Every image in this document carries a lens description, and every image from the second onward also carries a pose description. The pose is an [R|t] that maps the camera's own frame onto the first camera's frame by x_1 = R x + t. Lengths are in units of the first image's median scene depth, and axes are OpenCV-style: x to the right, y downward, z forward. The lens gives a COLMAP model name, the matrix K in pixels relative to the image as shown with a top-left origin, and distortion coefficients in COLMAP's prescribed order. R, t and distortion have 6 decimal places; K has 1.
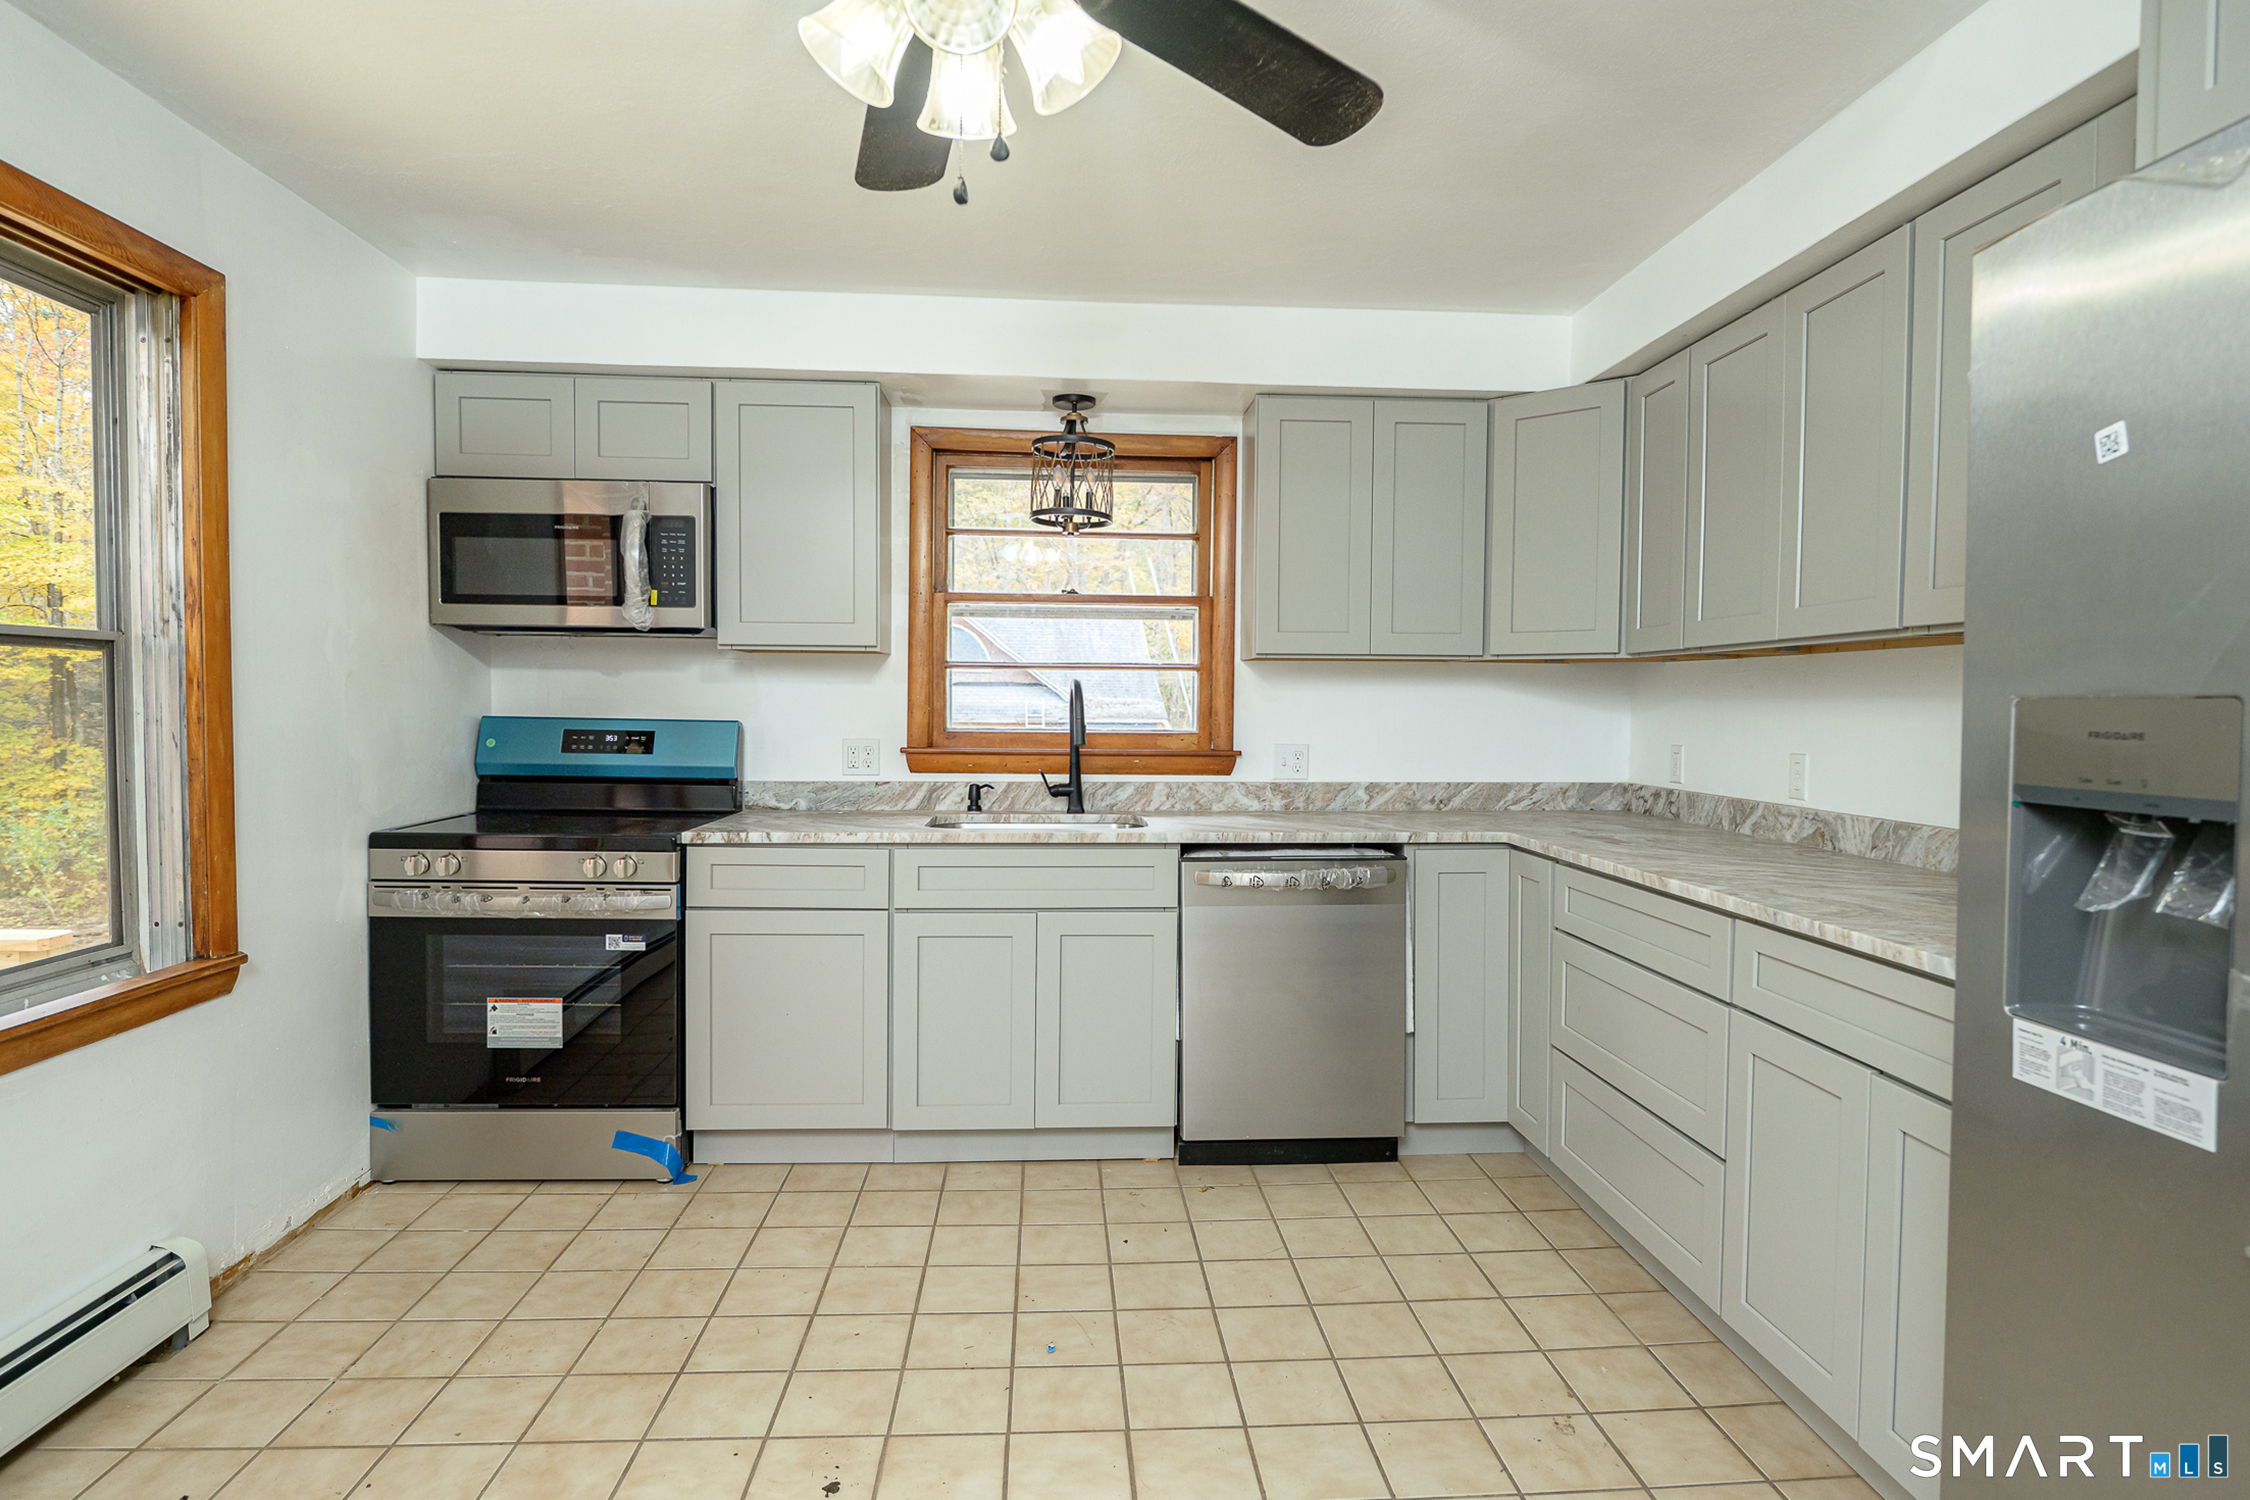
lens RADIAL K [[1175.2, 0, 1135.5], [0, 1175.2, 756.5], [0, 0, 1]] dist [-0.004628, -0.000703]
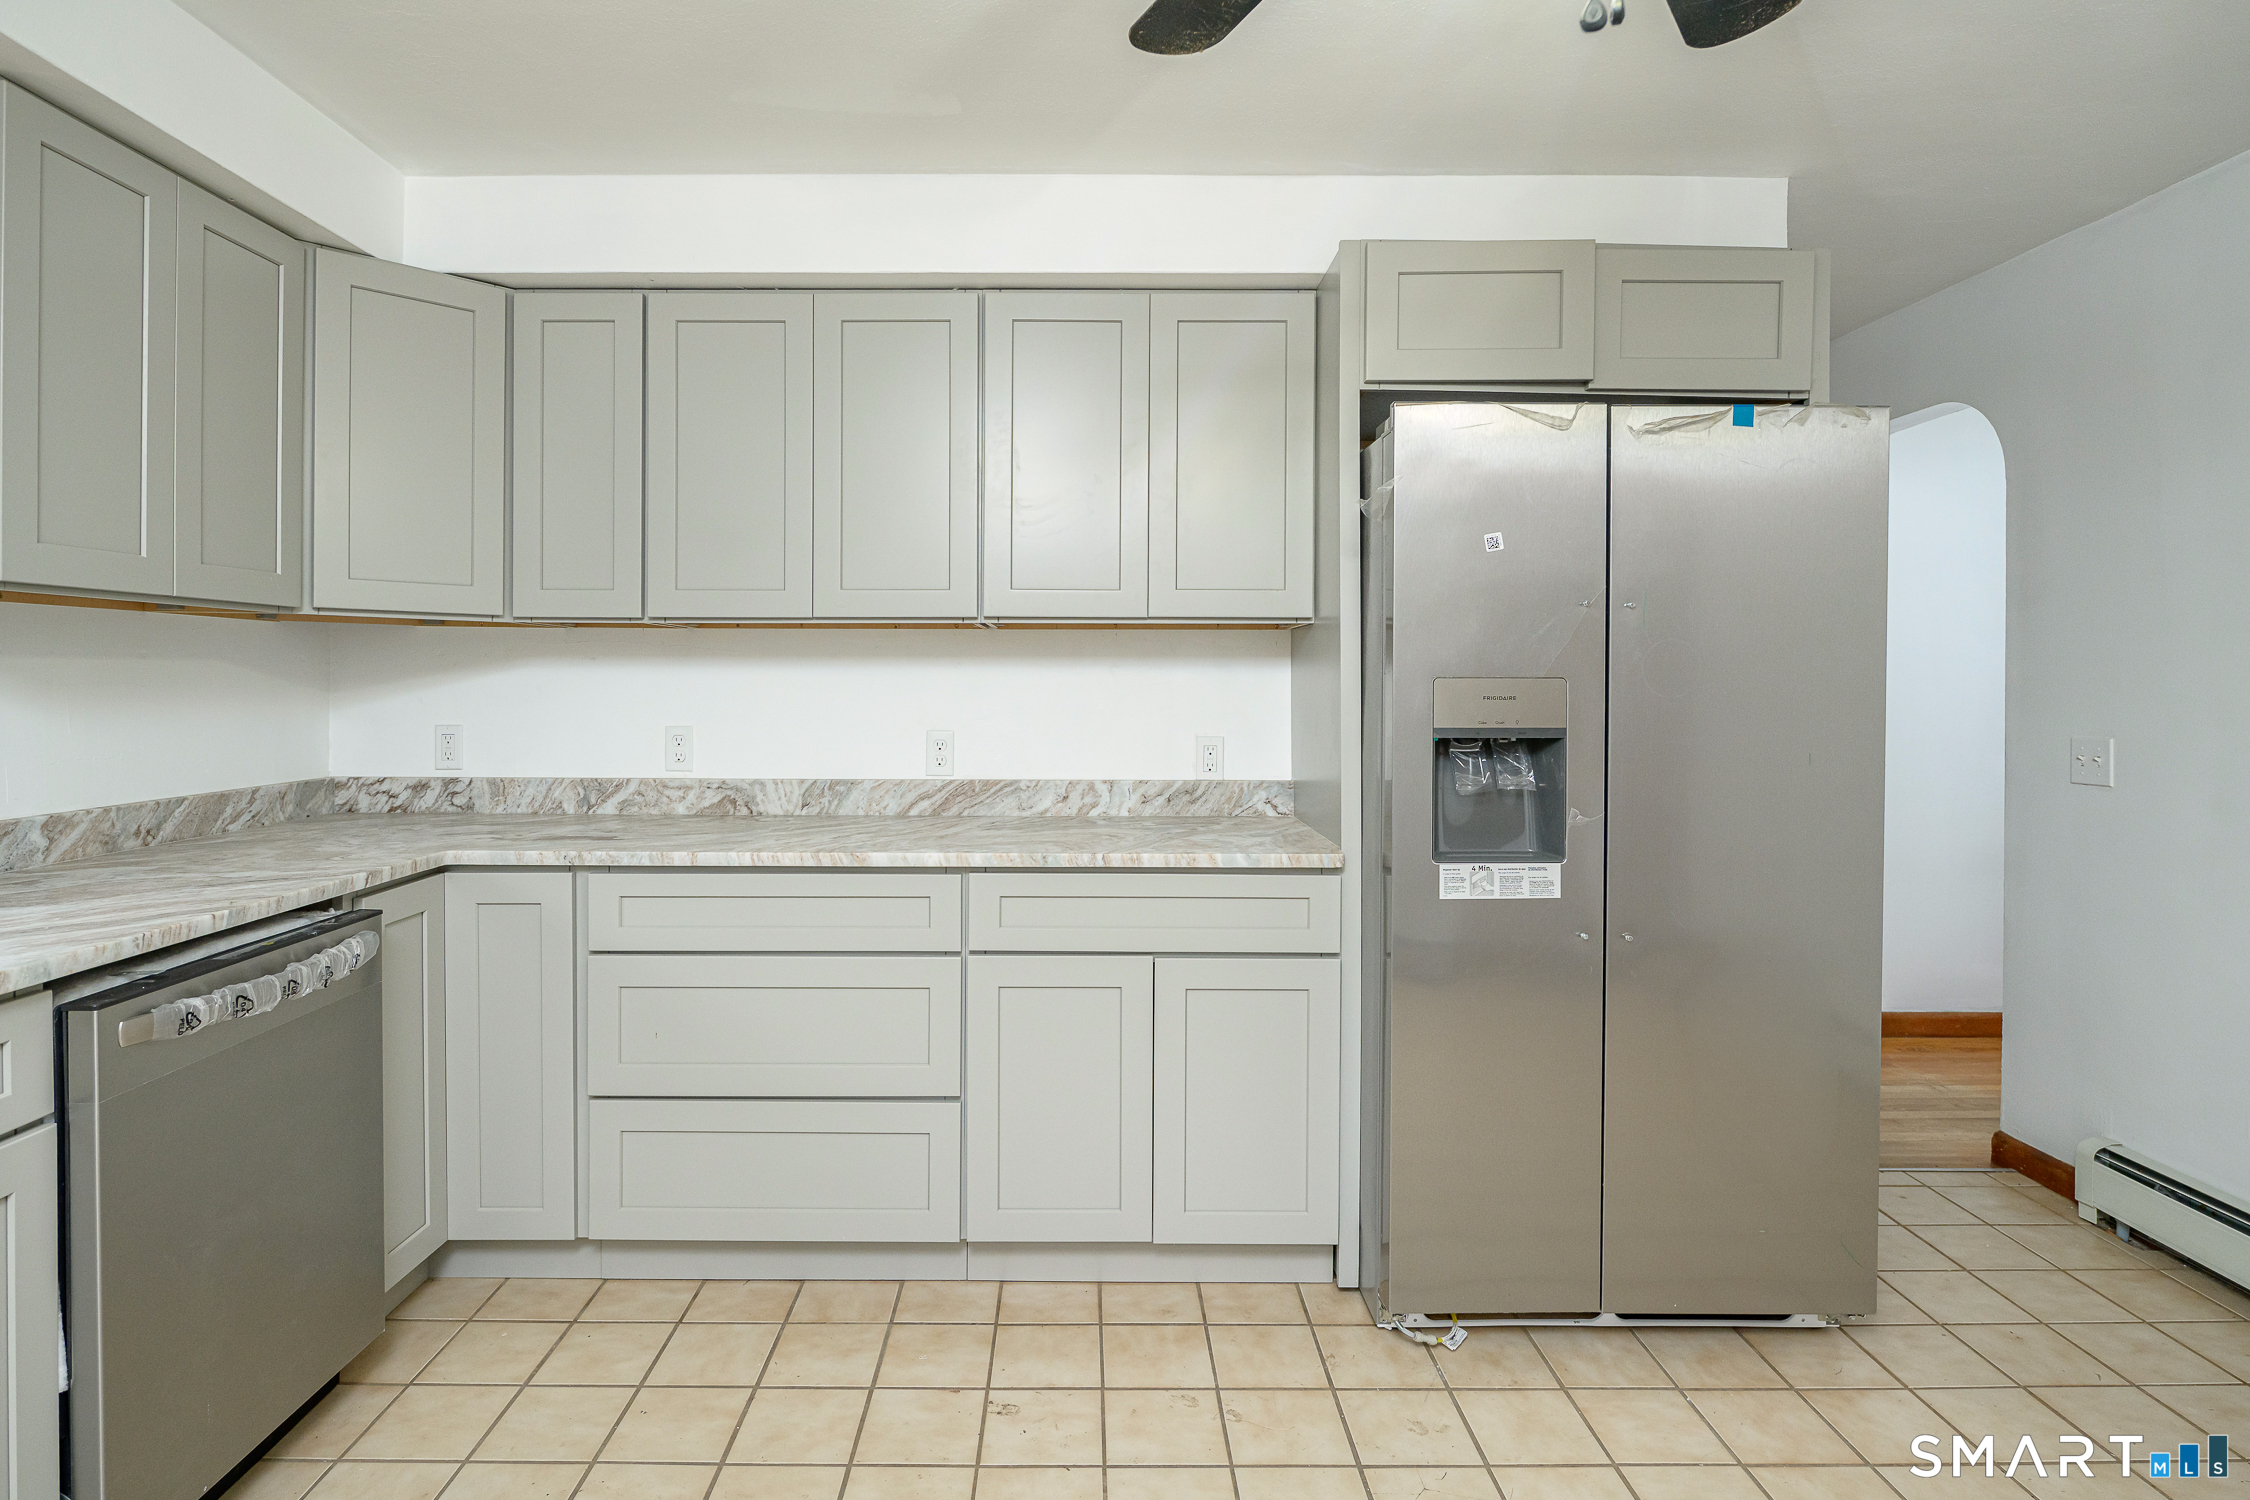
lens RADIAL K [[1175.2, 0, 1088.7], [0, 1175.2, 691.3], [0, 0, 1]] dist [-0.004628, -0.000703]
pose [[0.056974, -0.015500, 0.998255, -0.403577], [0.039475, 0.999133, 0.013260, -0.030320], [-0.997595, 0.038651, 0.057536, 0.556899]]
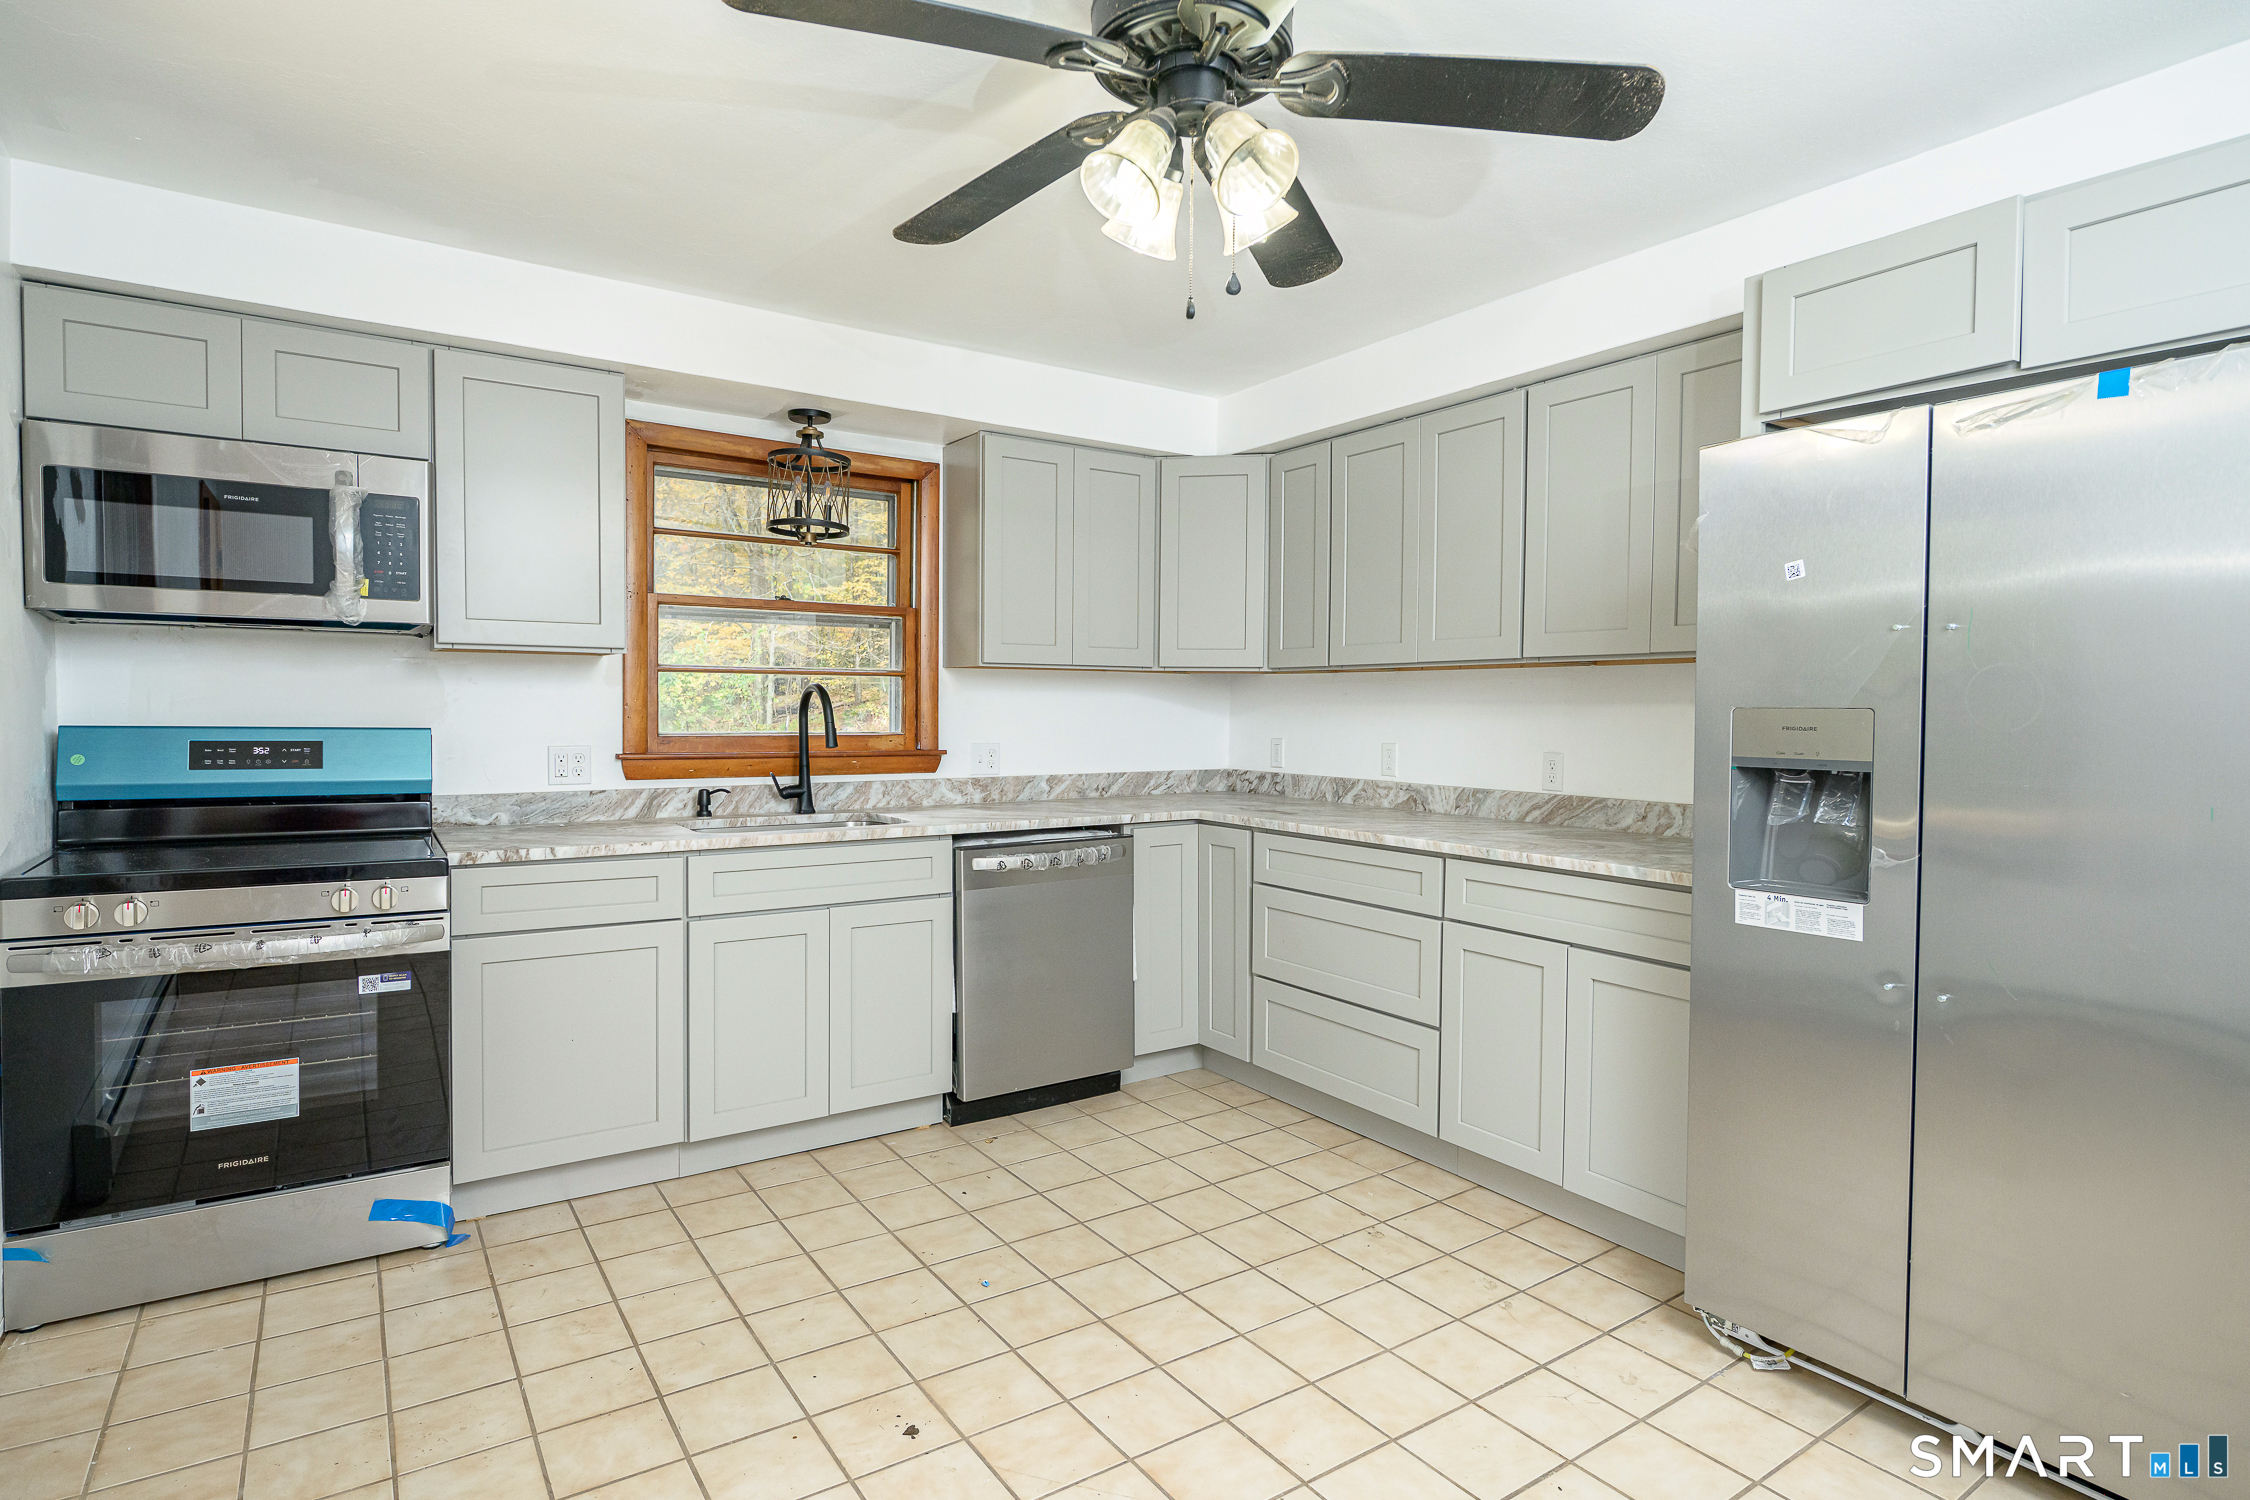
lens RADIAL K [[1175.2, 0, 1126.4], [0, 1175.2, 744.2], [0, 0, 1]] dist [-0.004628, -0.000703]
pose [[0.862689, -0.018710, 0.505388, -0.379777], [0.021951, 0.999759, -0.000458, -0.006810], [-0.505257, 0.011488, 0.862892, -0.034874]]
